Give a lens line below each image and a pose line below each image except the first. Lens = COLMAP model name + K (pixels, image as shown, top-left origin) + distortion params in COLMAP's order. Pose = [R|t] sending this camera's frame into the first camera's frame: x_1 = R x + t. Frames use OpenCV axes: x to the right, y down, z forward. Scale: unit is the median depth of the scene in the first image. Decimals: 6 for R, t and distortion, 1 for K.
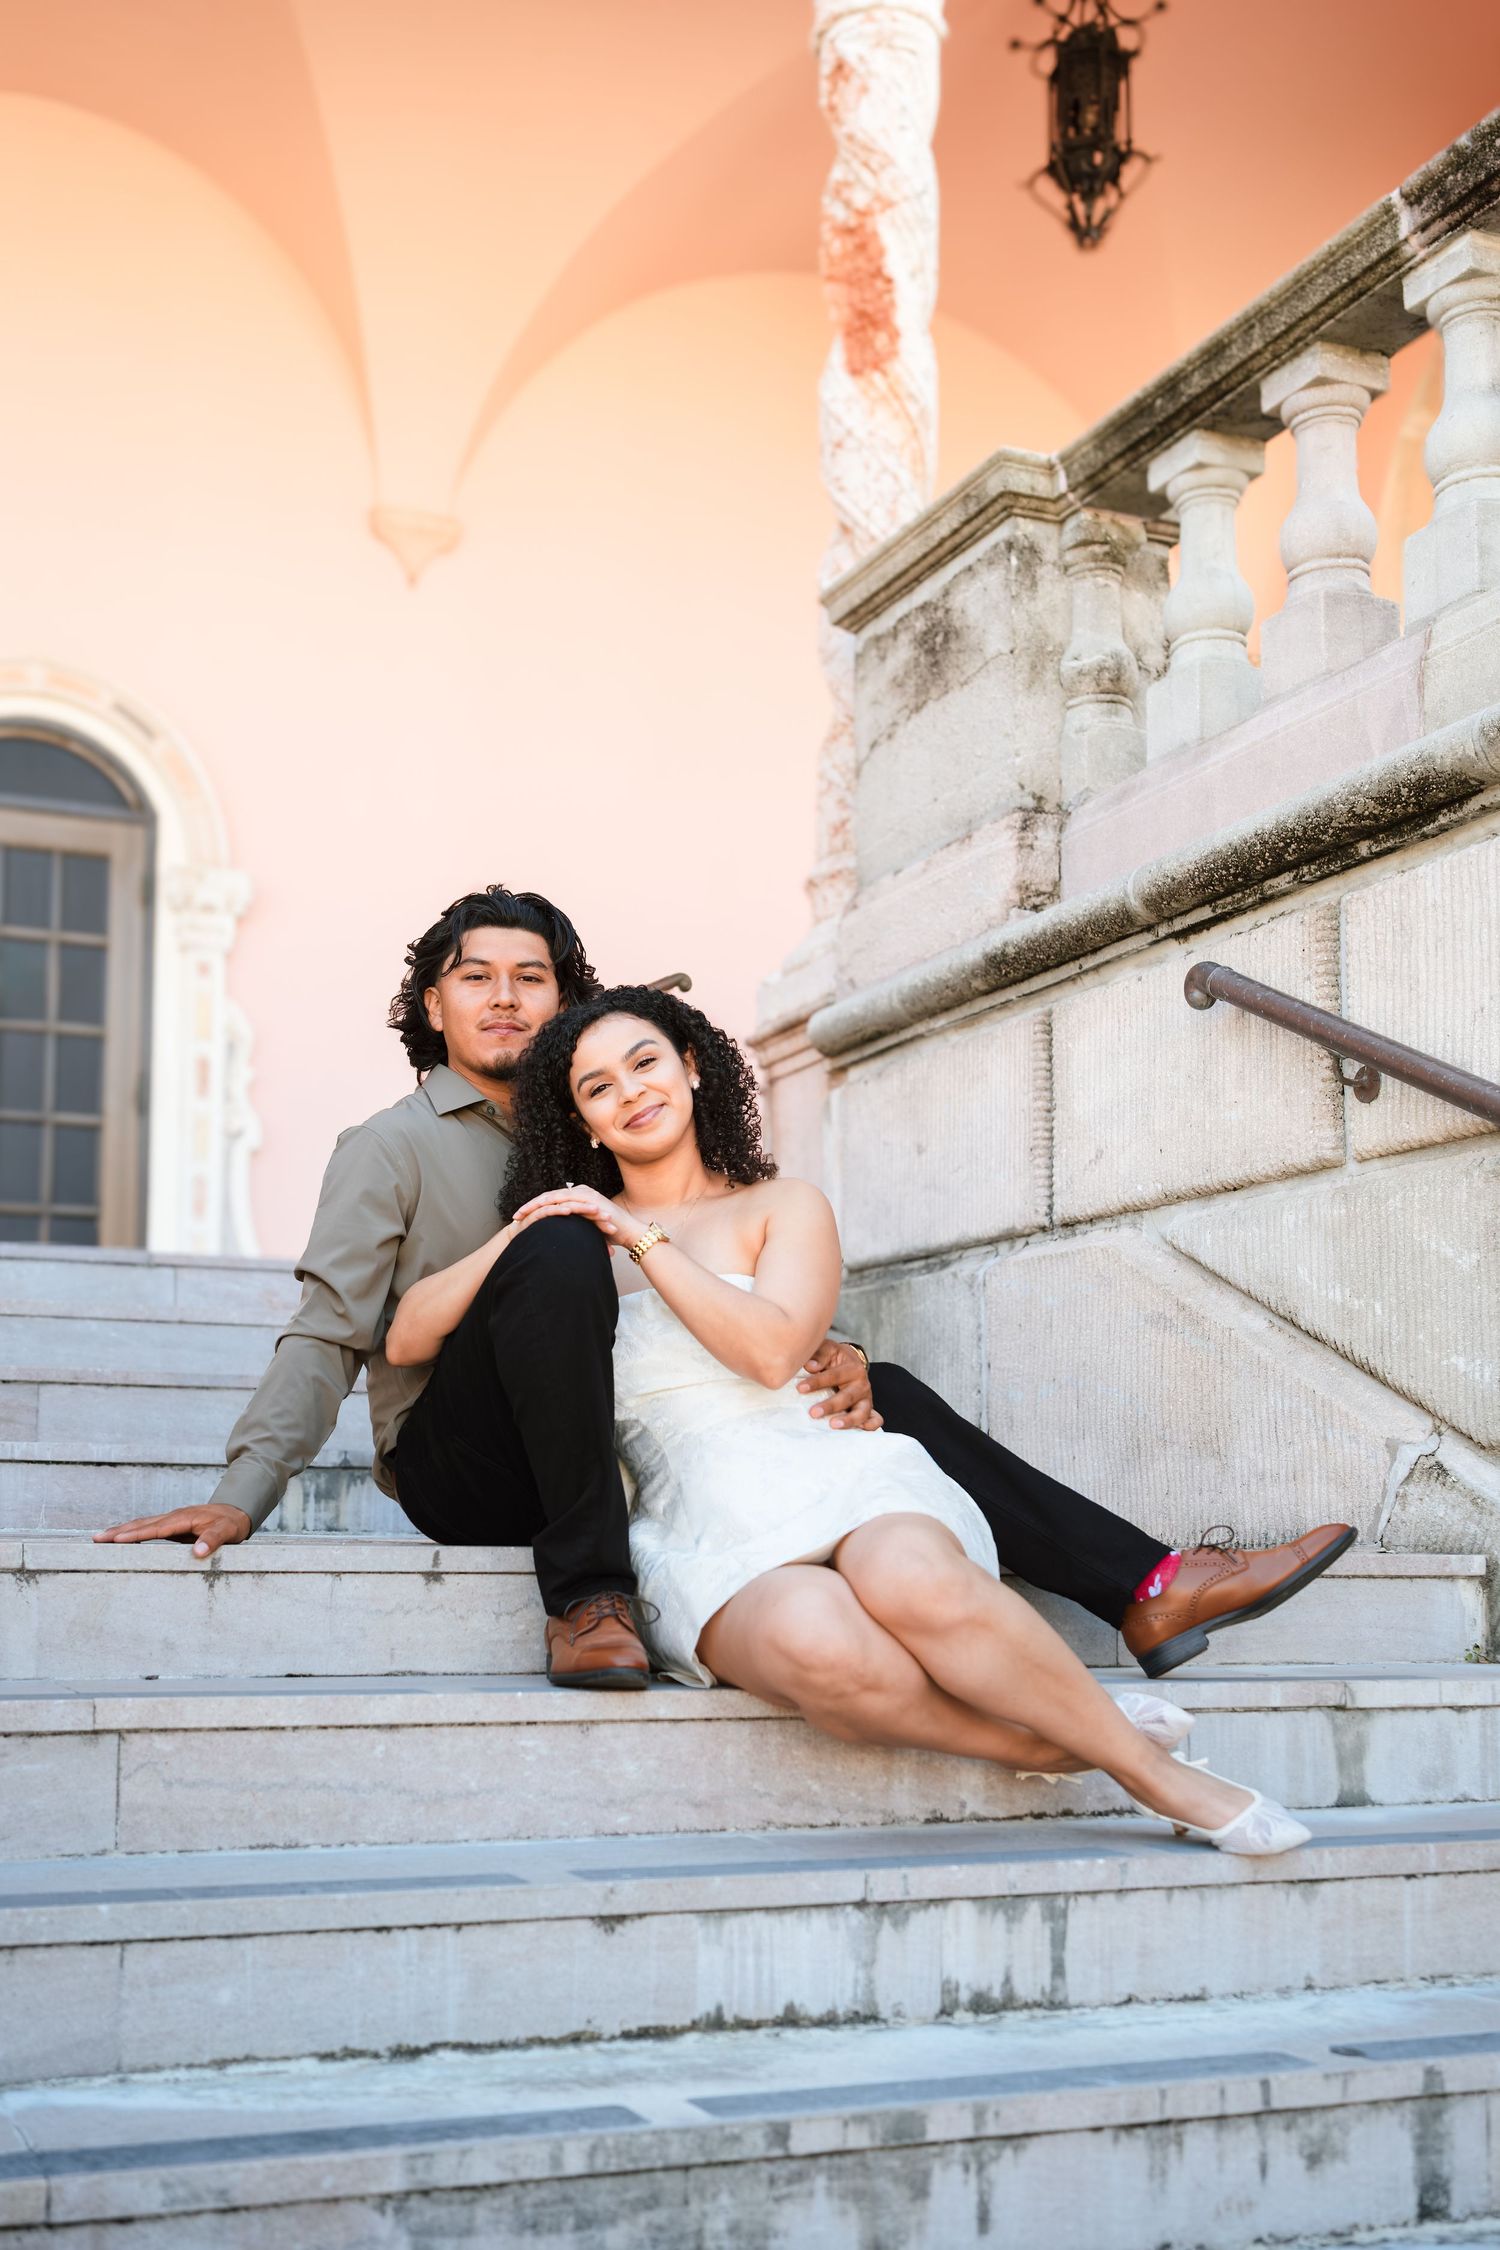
lens RADIAL K [[2294.0, 0, 552.8], [0, 2294.0, 1295.7], [0, 0, 1]] dist [0.006134, 0.000000]
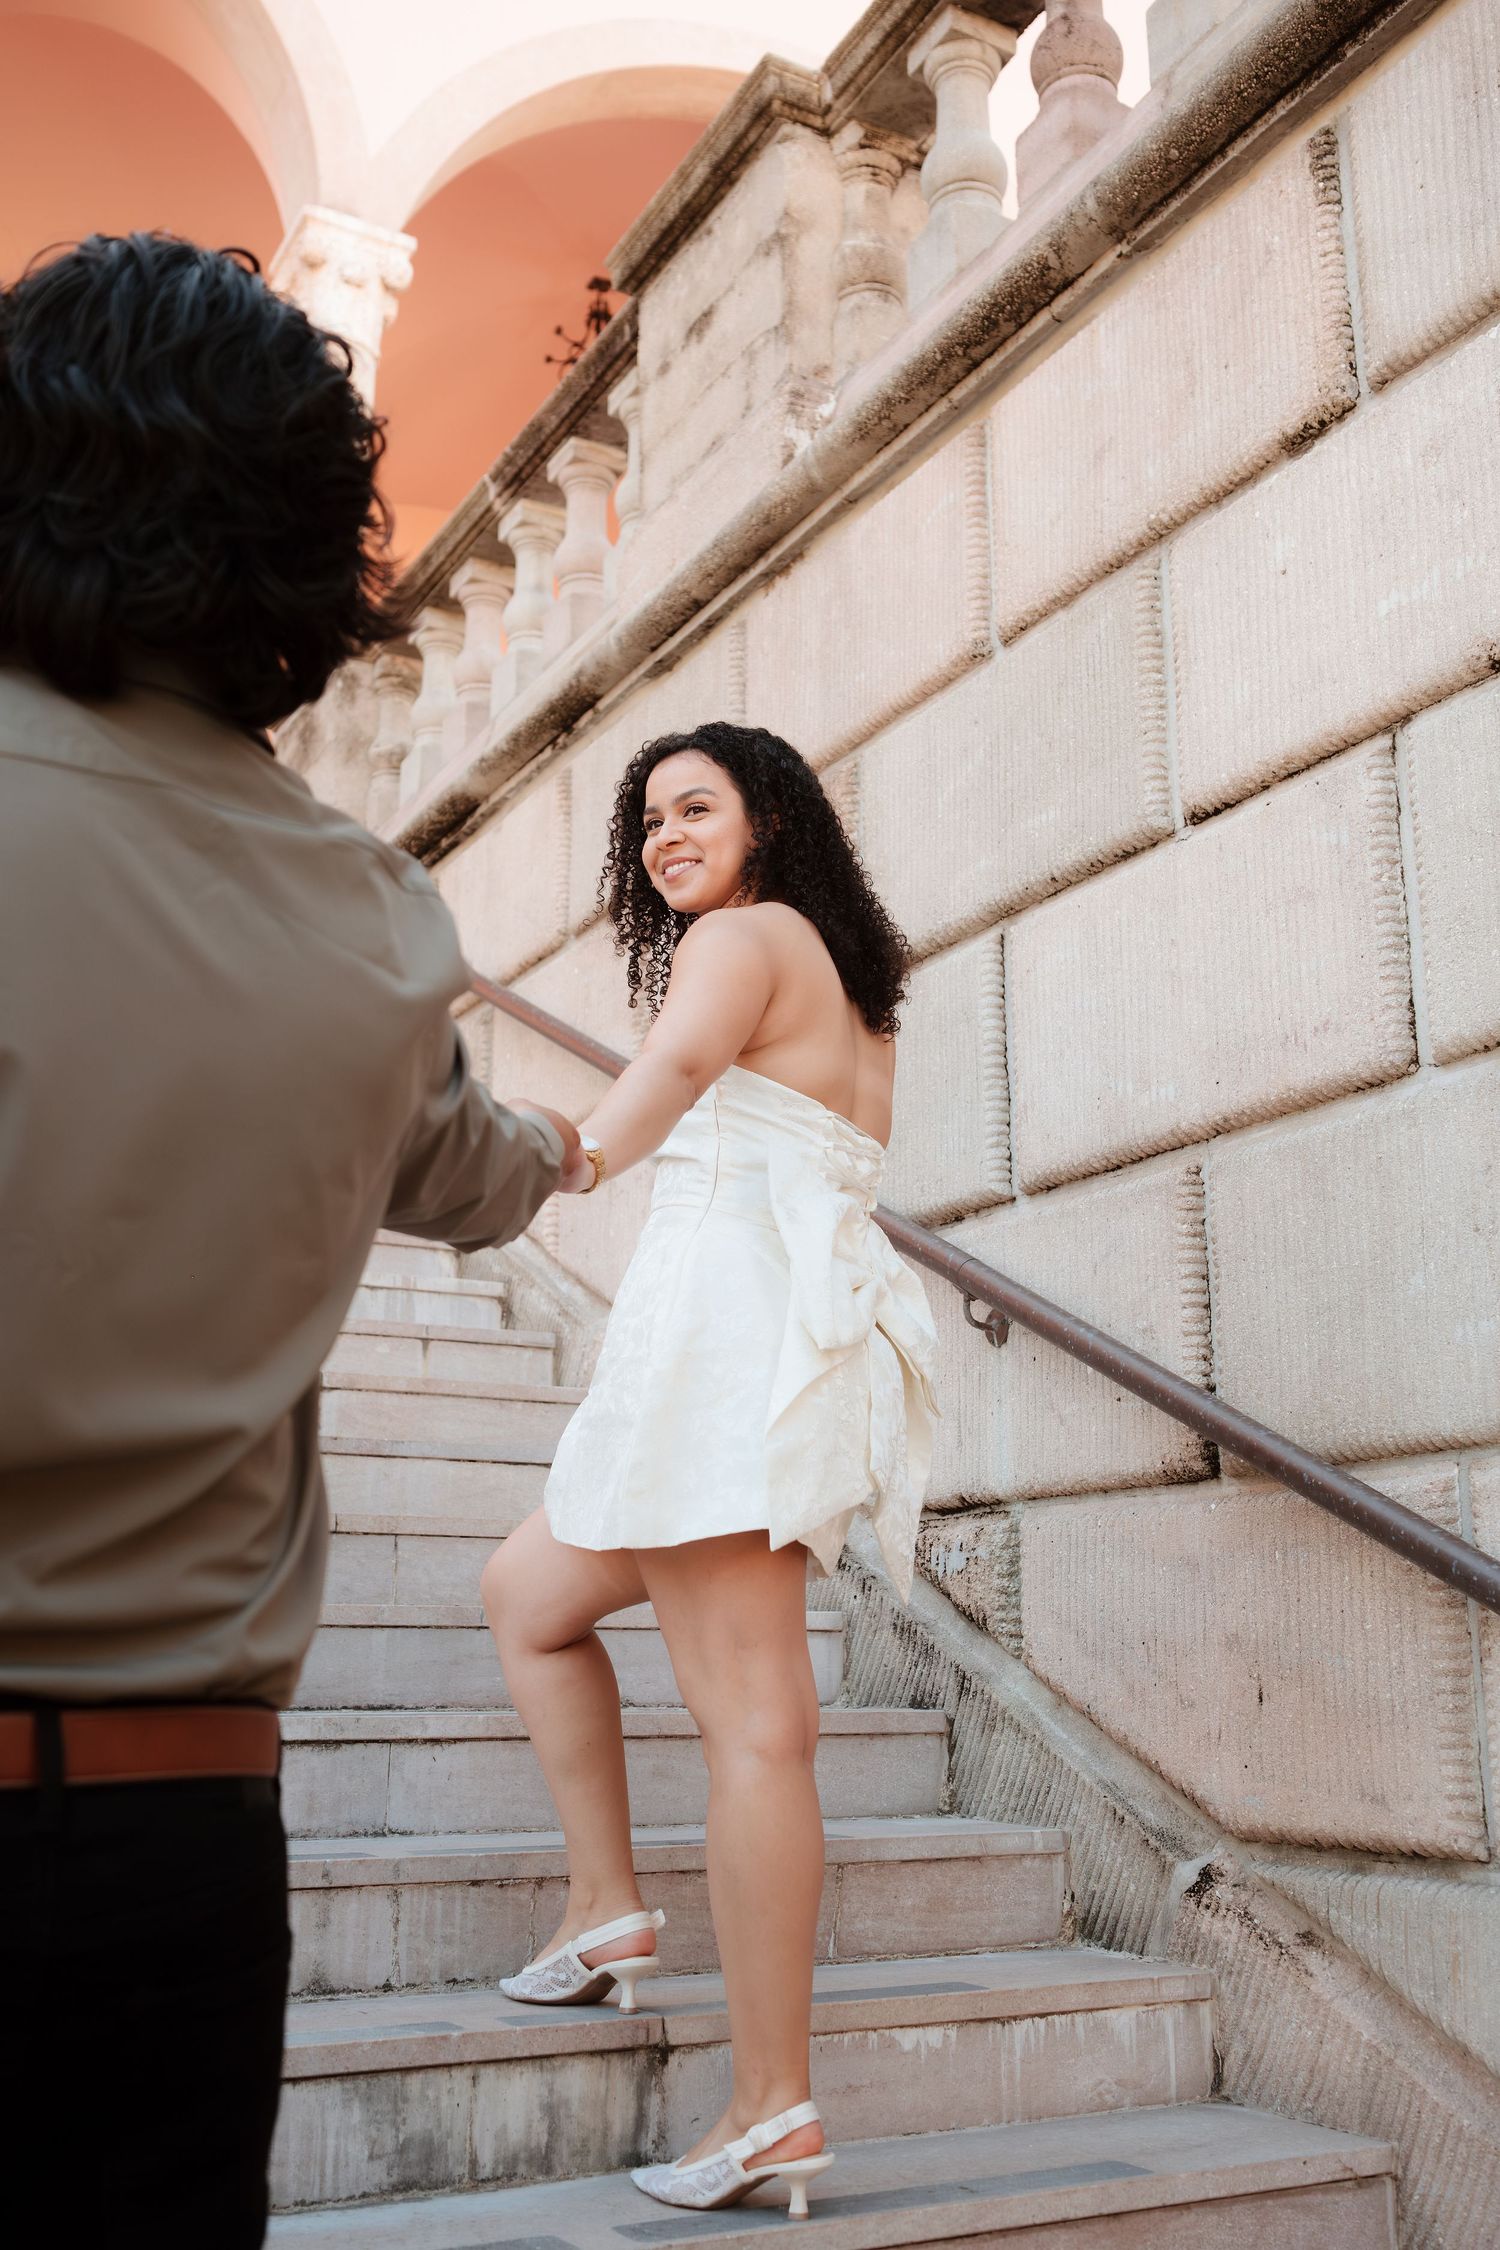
lens RADIAL K [[2188.9, 0, 745.7], [0, 2188.9, 1117.8], [0, 0, 1]] dist [0.021783, 0.000000]
pose [[0.990411, 0.029001, 0.135073, 0.326150], [-0.008637, 0.988804, -0.148970, 0.217893], [-0.137881, 0.146375, 0.979573, -0.516216]]
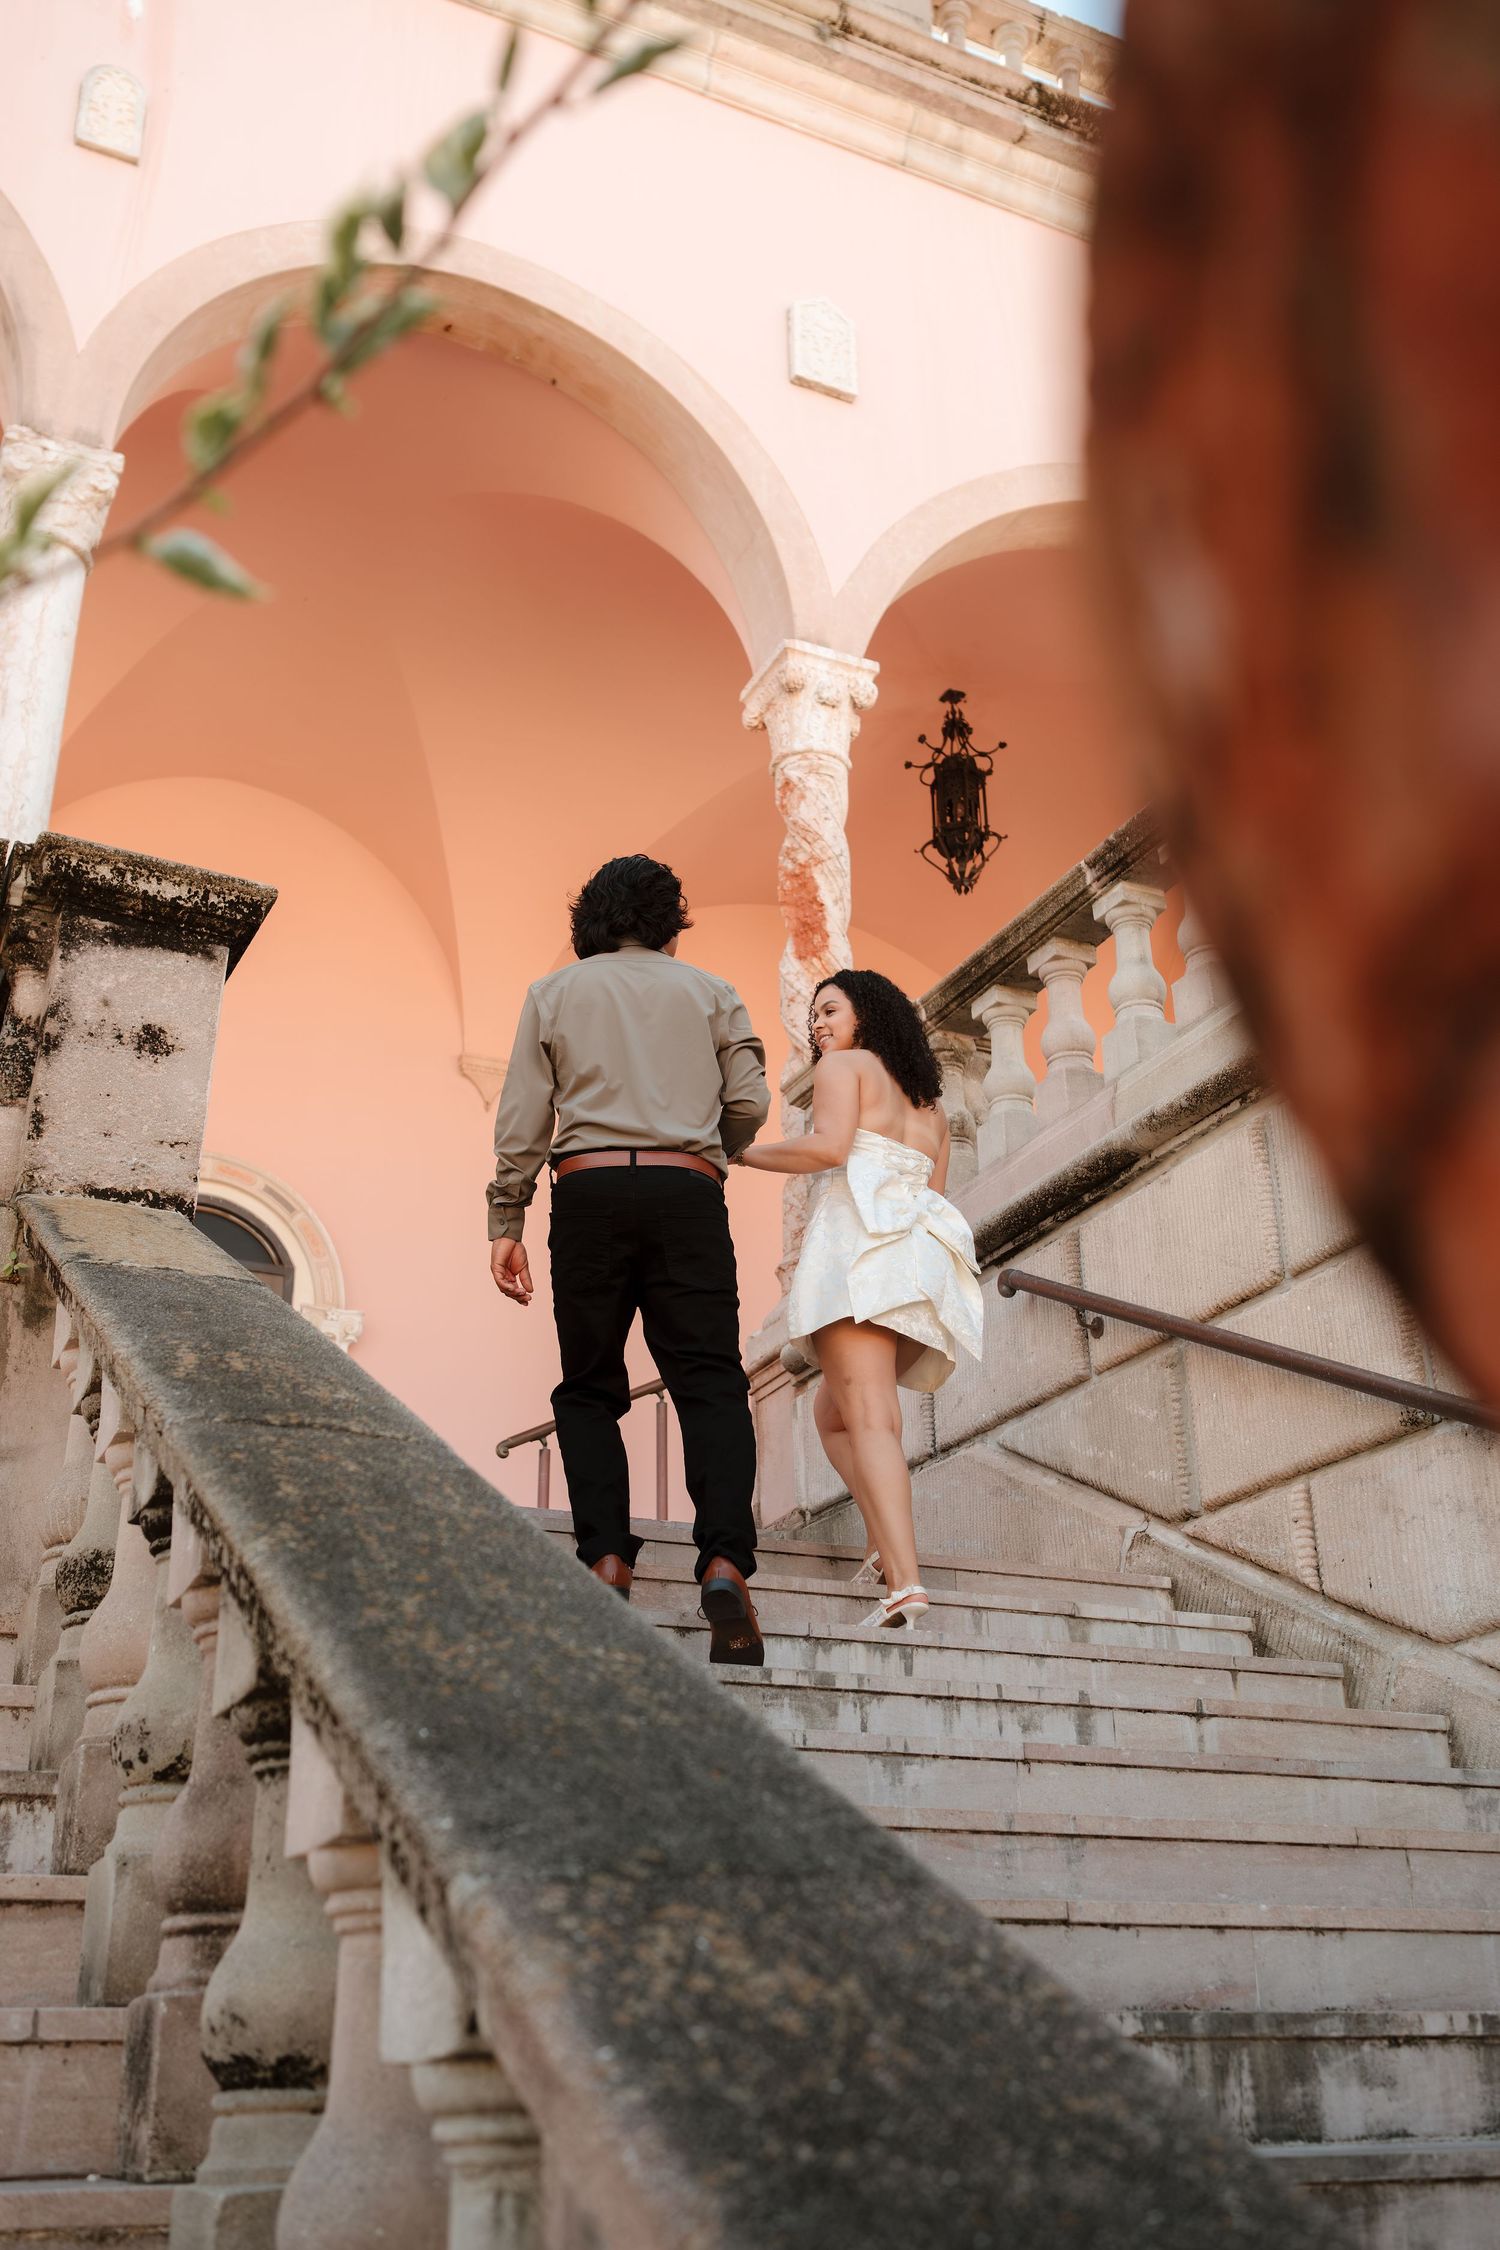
lens RADIAL K [[2188.9, 0, 745.1], [0, 2188.9, 1116.5], [0, 0, 1]] dist [0.021783, 0.000000]
pose [[0.996144, 0.010646, 0.087089, -0.051222], [0.017762, 0.947587, -0.319004, 0.252647], [-0.085920, 0.319320, 0.943744, -0.533743]]
